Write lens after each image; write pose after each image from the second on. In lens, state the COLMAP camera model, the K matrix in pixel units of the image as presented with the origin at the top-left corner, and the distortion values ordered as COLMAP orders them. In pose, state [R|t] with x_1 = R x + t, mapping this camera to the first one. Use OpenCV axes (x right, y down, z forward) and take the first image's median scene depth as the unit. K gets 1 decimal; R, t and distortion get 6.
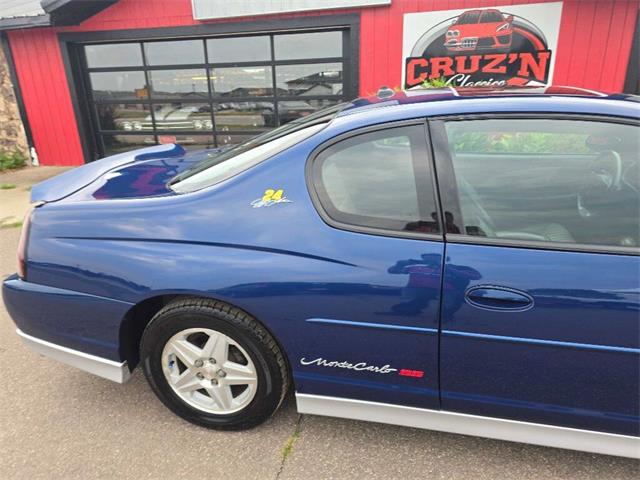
lens RADIAL K [[429.1, 0, 322.1], [0, 429.1, 238.7], [0, 0, 1]] dist [0.048571, -0.042165]
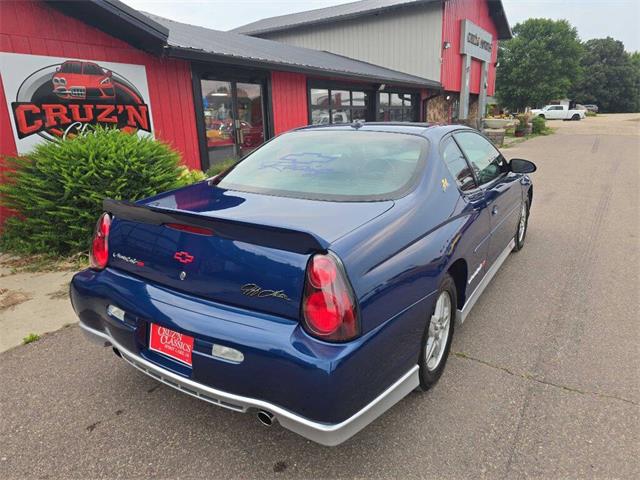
lens RADIAL K [[429.1, 0, 317.1], [0, 429.1, 239.4], [0, 0, 1]] dist [0.048571, -0.042165]
pose [[0.342479, -0.228000, 0.911441, -0.449700], [0.336800, 0.935426, 0.107445, -0.061167], [-0.877083, 0.270175, 0.397154, 0.222162]]
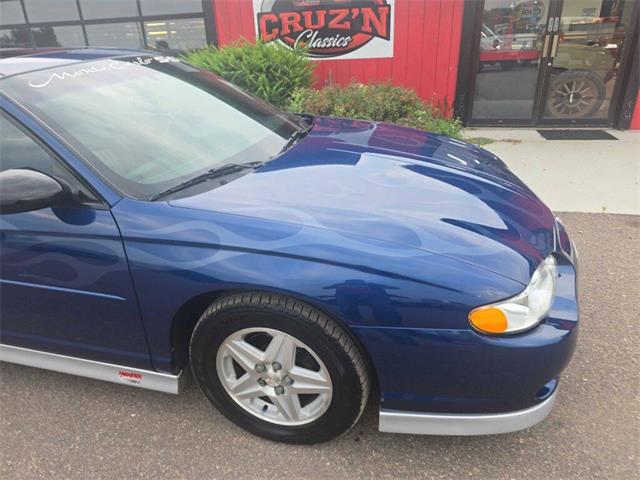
lens RADIAL K [[432.7, 0, 320.9], [0, 432.7, 236.6], [0, 0, 1]] dist [0.035795, -0.028581]
pose [[0.998972, 0.012230, -0.043653, 0.404802], [-0.008371, 0.996128, 0.087513, 0.006721], [0.044554, -0.087058, 0.995206, -0.040745]]
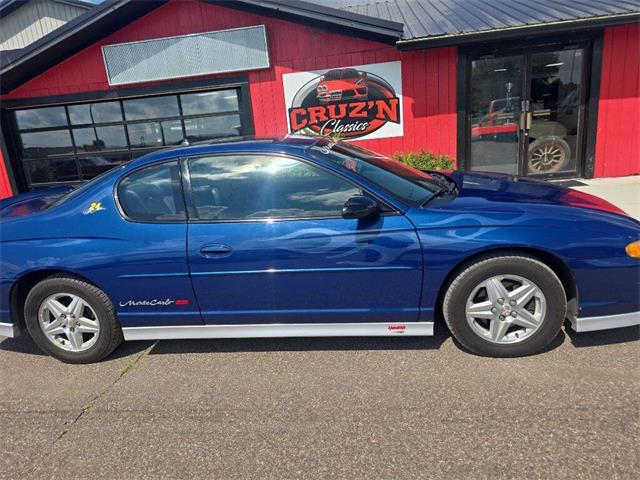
lens RADIAL K [[432.7, 0, 319.6], [0, 432.7, 246.4], [0, 0, 1]] dist [0.035795, -0.028581]
pose [[0.994319, -0.076448, 0.074062, 0.165965], [0.081785, 0.994051, -0.071931, 0.066862], [-0.068123, 0.077580, 0.994656, -0.202080]]
